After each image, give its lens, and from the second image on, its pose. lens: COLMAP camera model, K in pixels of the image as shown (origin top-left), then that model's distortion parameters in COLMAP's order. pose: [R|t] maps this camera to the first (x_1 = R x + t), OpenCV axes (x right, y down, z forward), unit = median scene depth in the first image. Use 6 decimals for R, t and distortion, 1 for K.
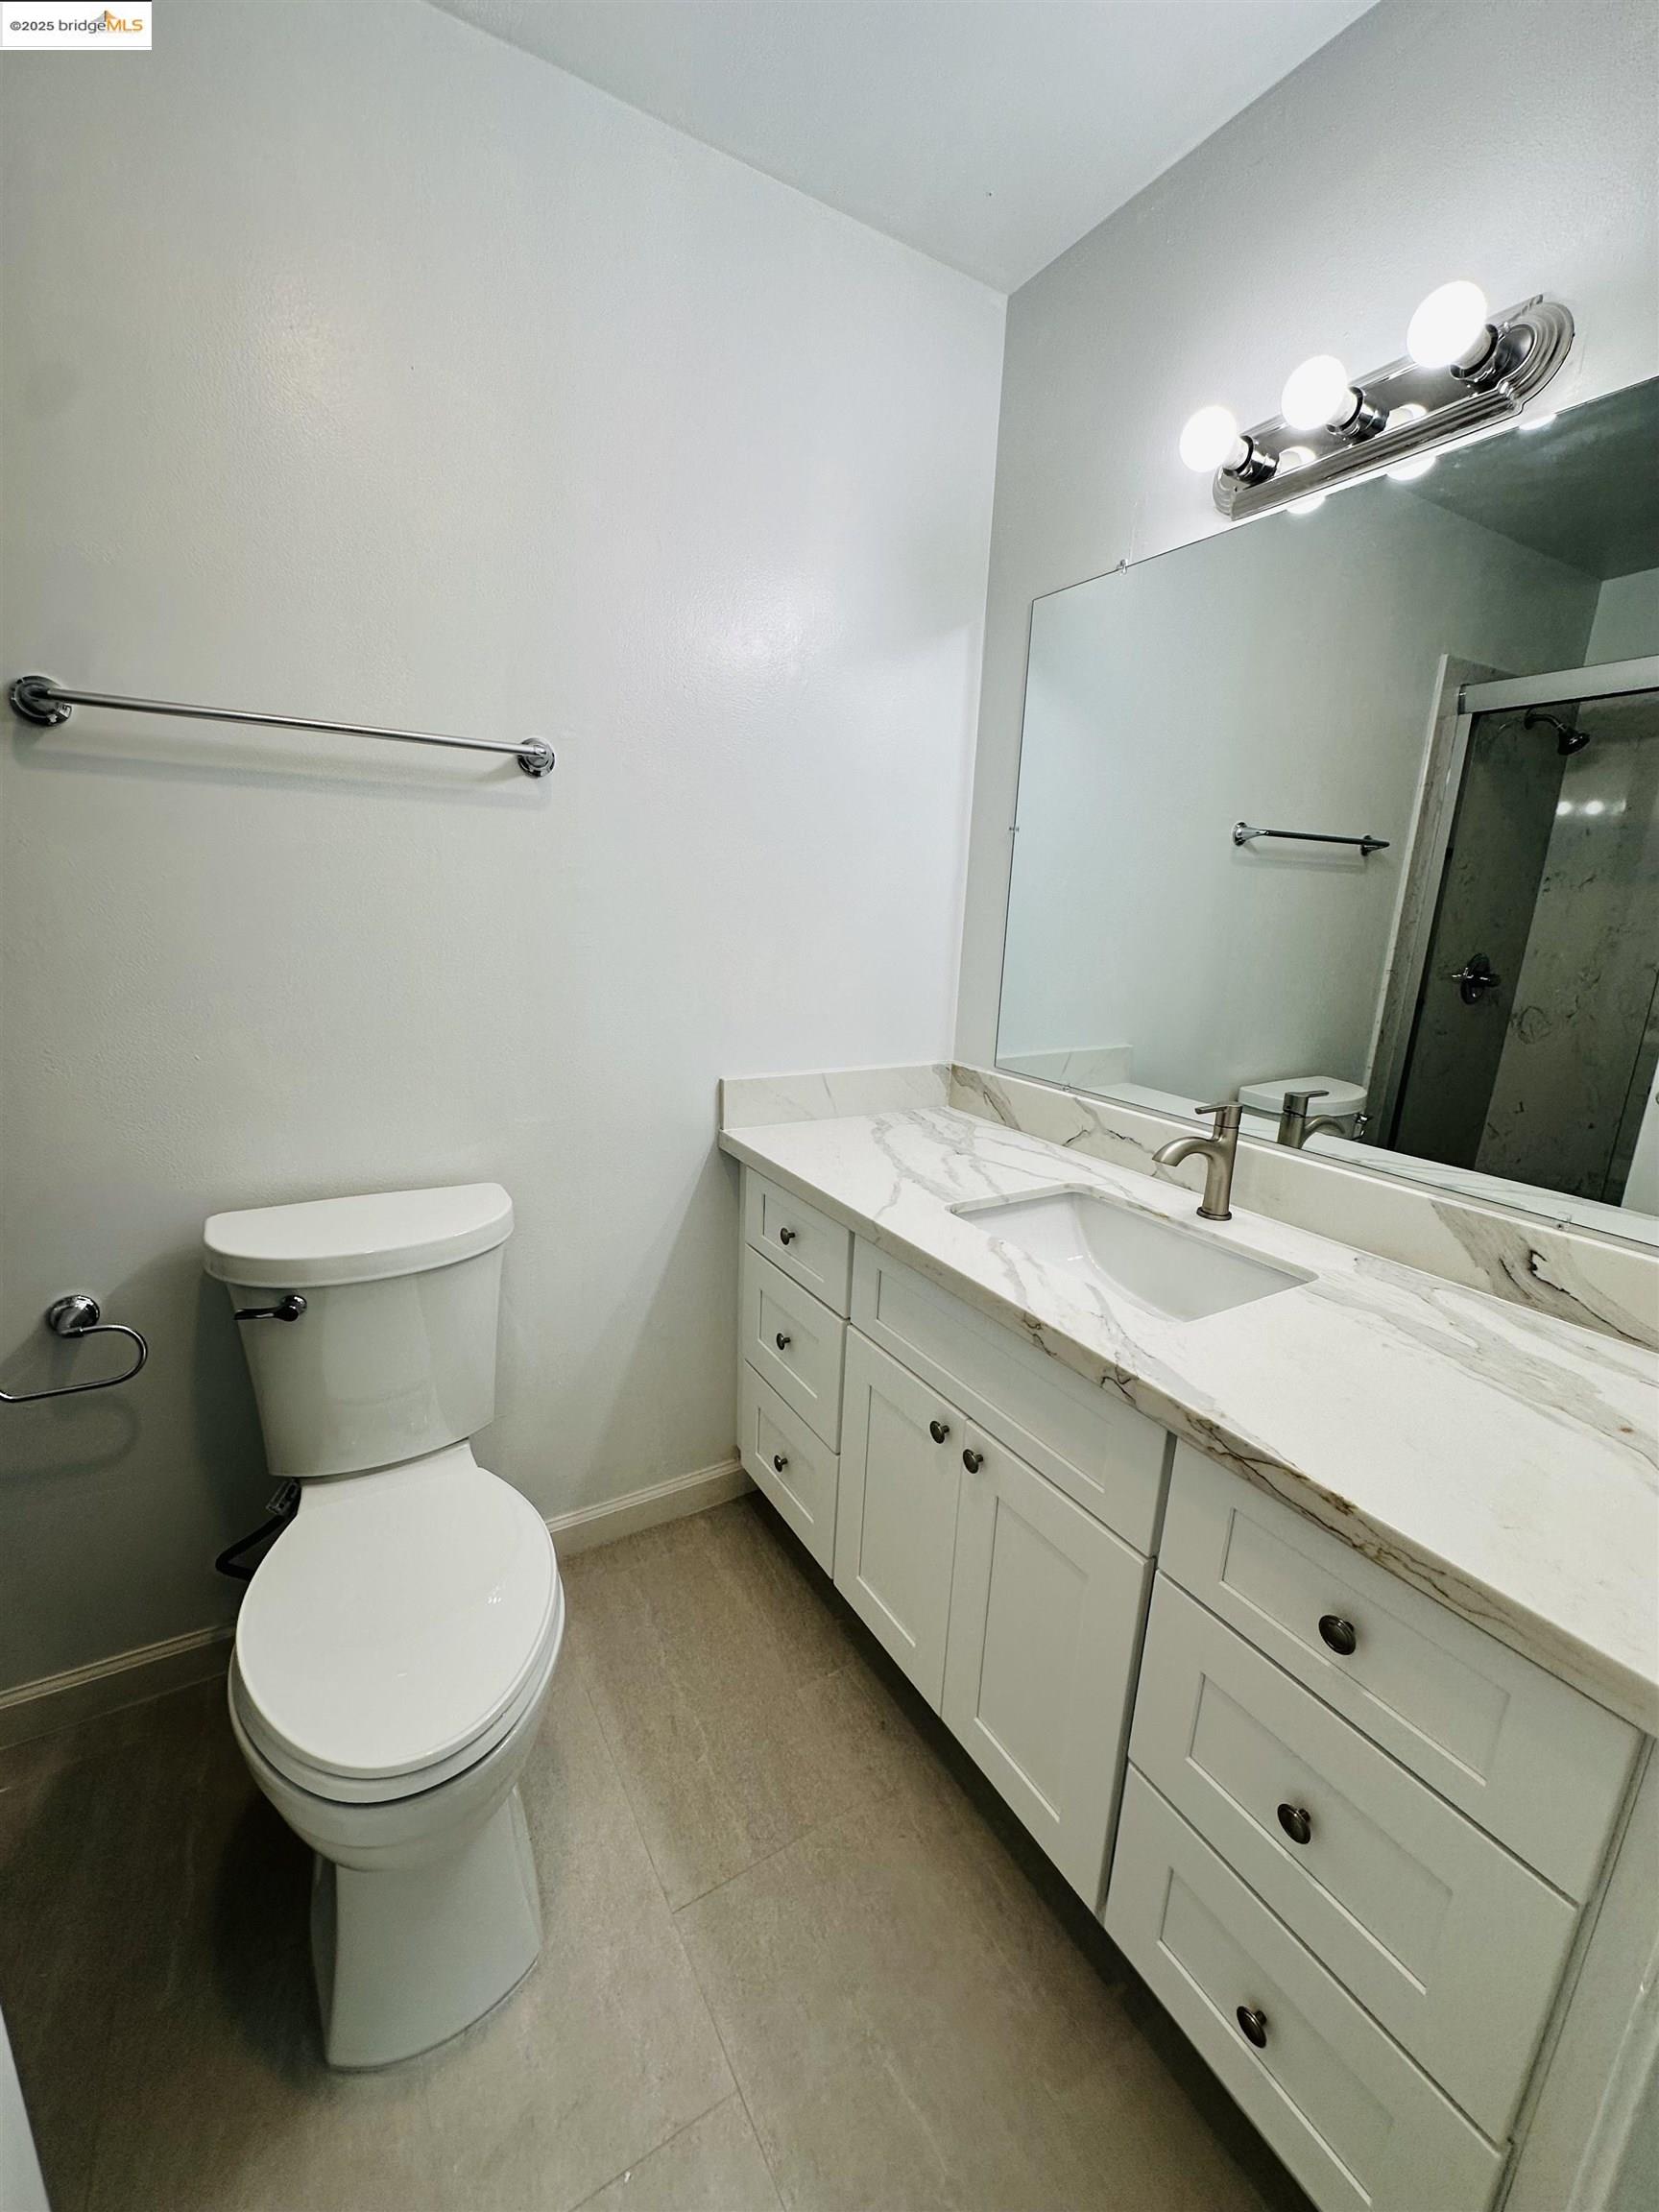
lens RADIAL K [[887.6, 0, 823.4], [0, 887.6, 1102.8], [0, 0, 1]] dist [0.002436, 0.000073]
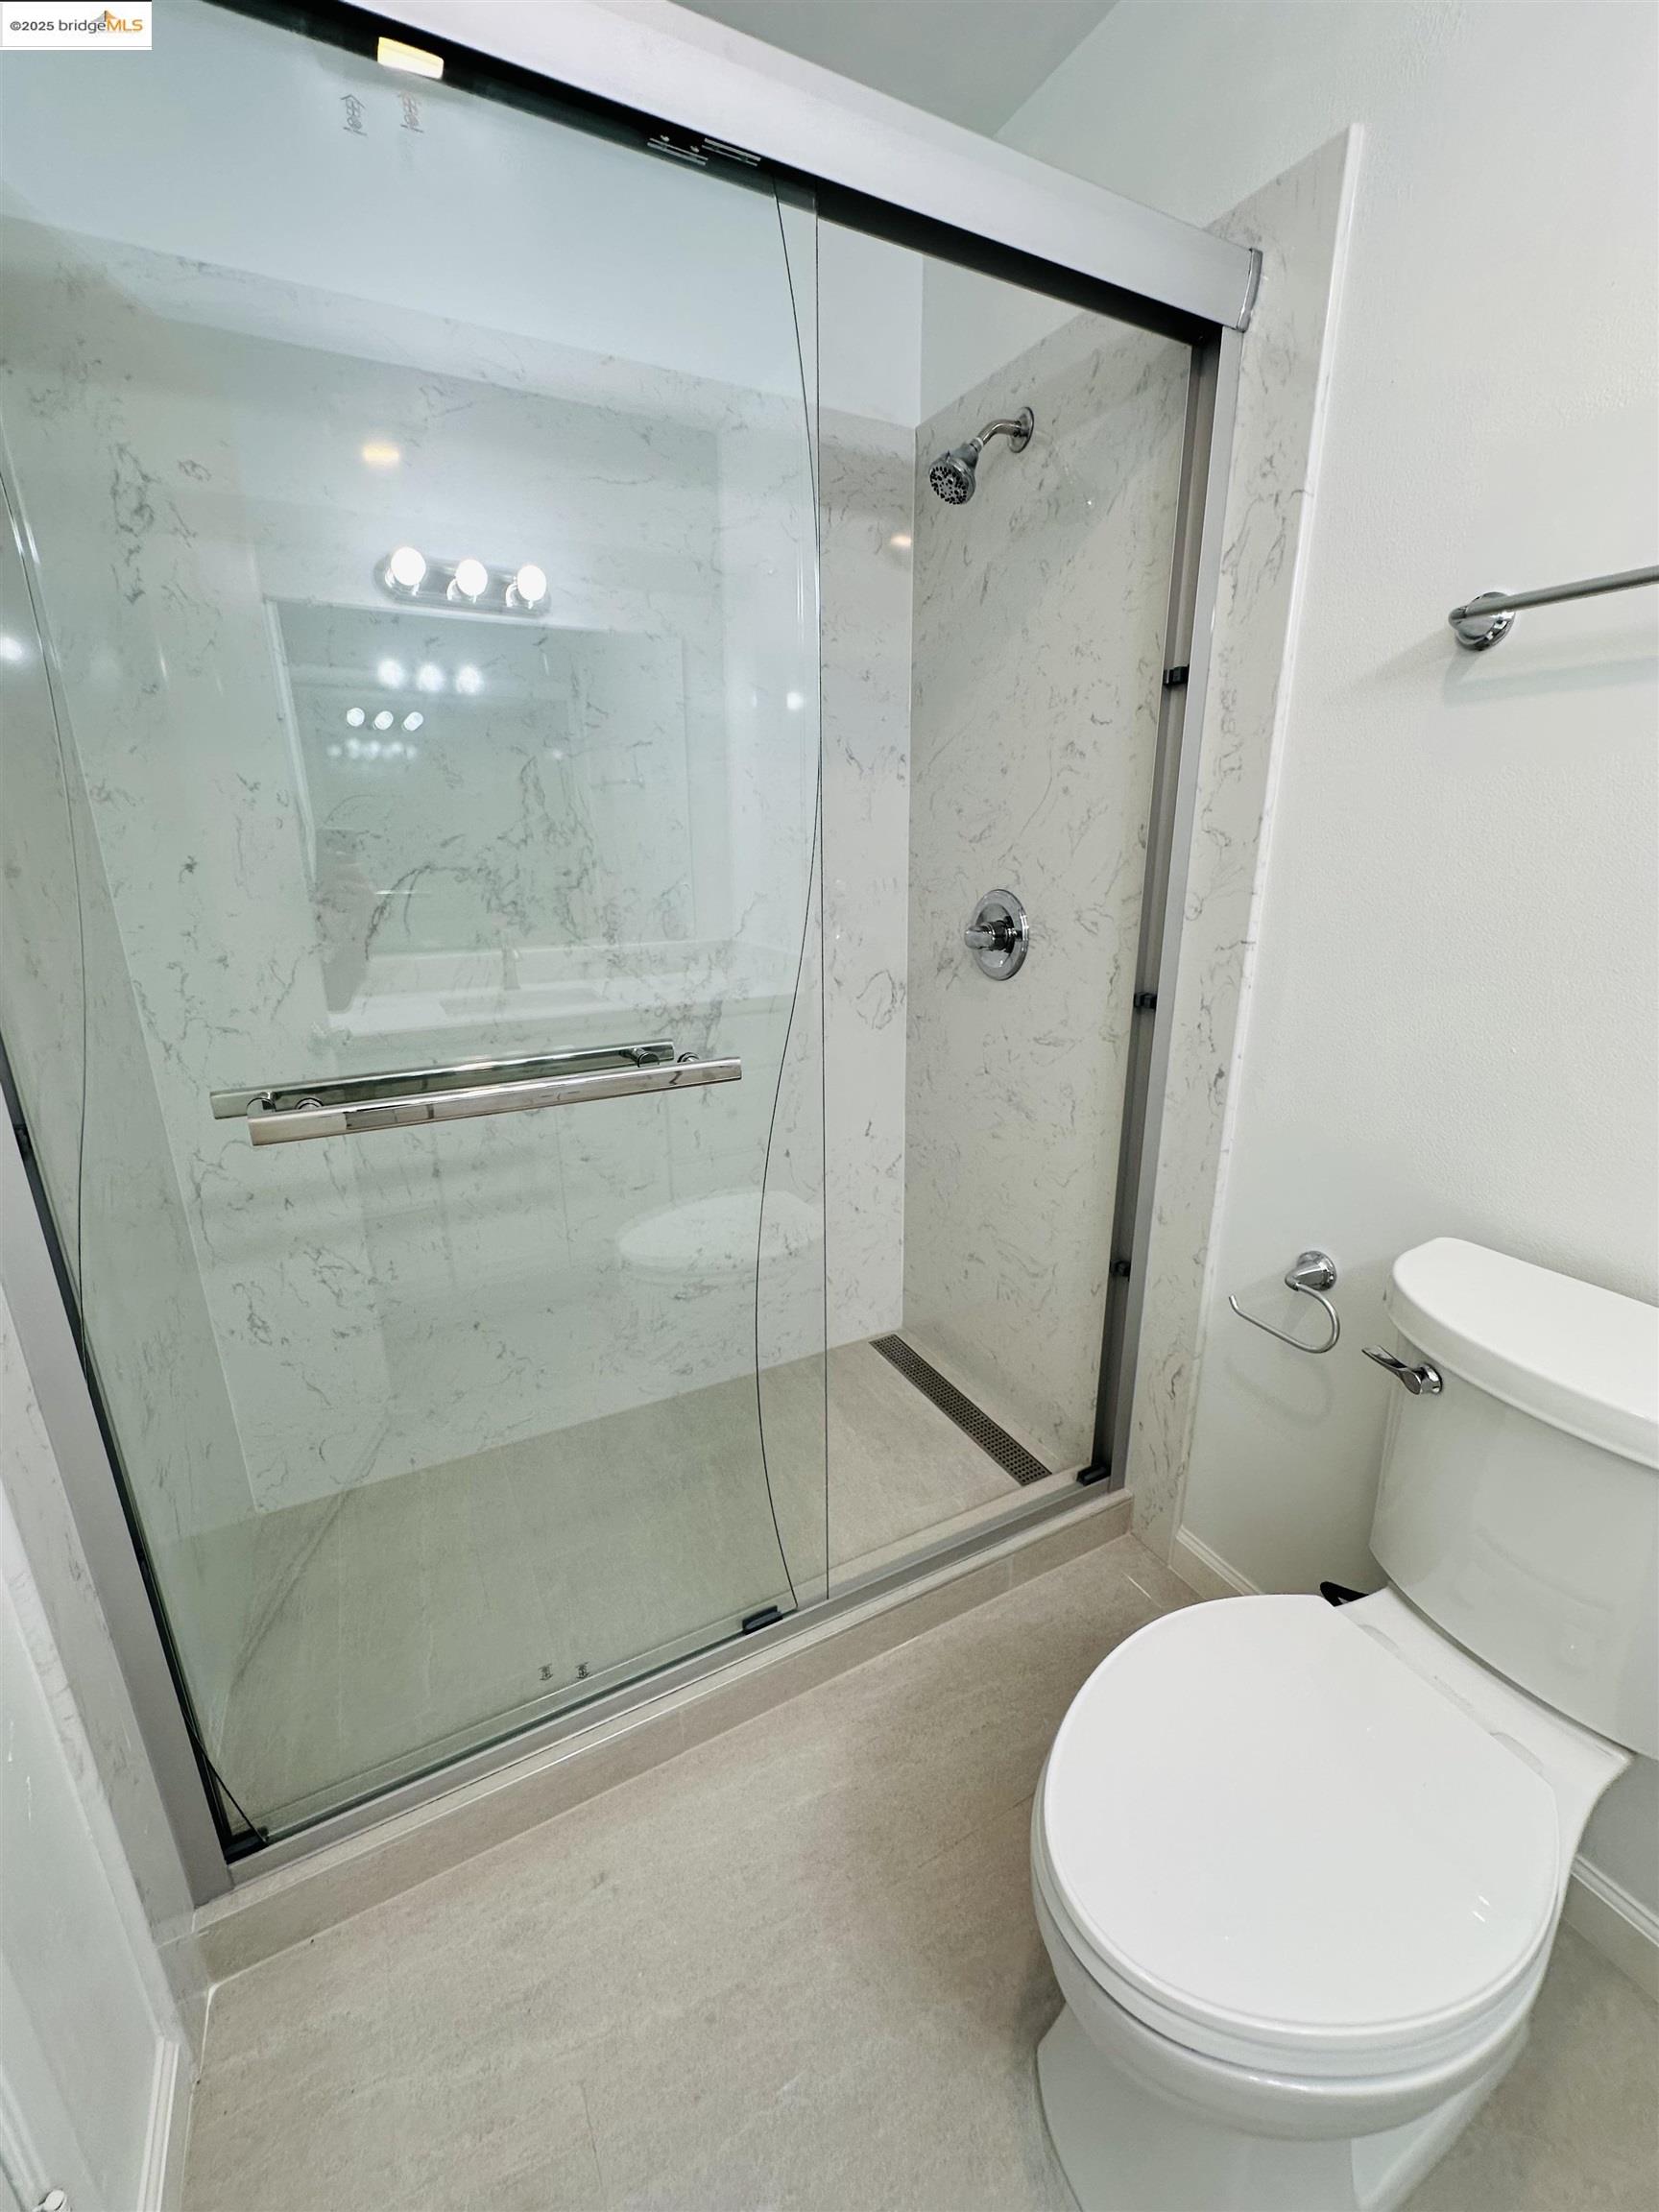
lens RADIAL K [[887.6, 0, 827.0], [0, 887.6, 1105.0], [0, 0, 1]] dist [0.002436, 0.000073]
pose [[-0.054660, 0.238752, -0.969541, 0.119166], [-0.235337, 0.940558, 0.244883, -0.056383], [0.970376, 0.241554, 0.004776, 0.435308]]
